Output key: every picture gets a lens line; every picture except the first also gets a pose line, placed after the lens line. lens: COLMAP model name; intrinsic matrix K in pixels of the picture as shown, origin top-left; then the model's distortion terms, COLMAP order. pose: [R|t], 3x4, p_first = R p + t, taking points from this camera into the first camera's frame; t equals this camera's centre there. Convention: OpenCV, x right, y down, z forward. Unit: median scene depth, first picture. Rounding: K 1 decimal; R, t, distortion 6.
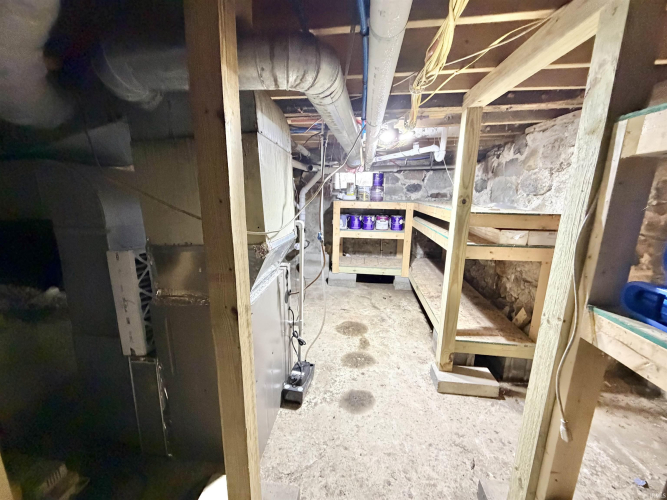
lens RADIAL K [[268.0, 0, 330.9], [0, 268.0, 248.9], [0, 0, 1]] dist [0.003479, 0.000162]
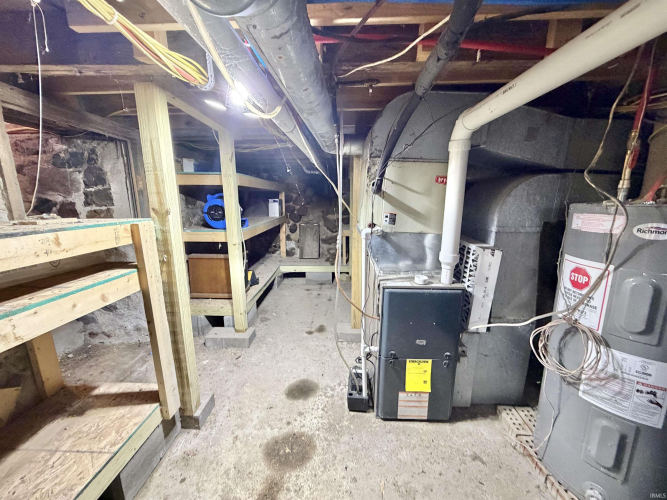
lens RADIAL K [[268.0, 0, 333.6], [0, 268.0, 250.8], [0, 0, 1]] dist [0.003479, 0.000162]
pose [[-0.996246, 0.012466, -0.085664, 0.050085], [-0.022301, 0.919218, 0.393118, -0.326370], [0.083645, 0.393552, -0.915489, 1.583975]]
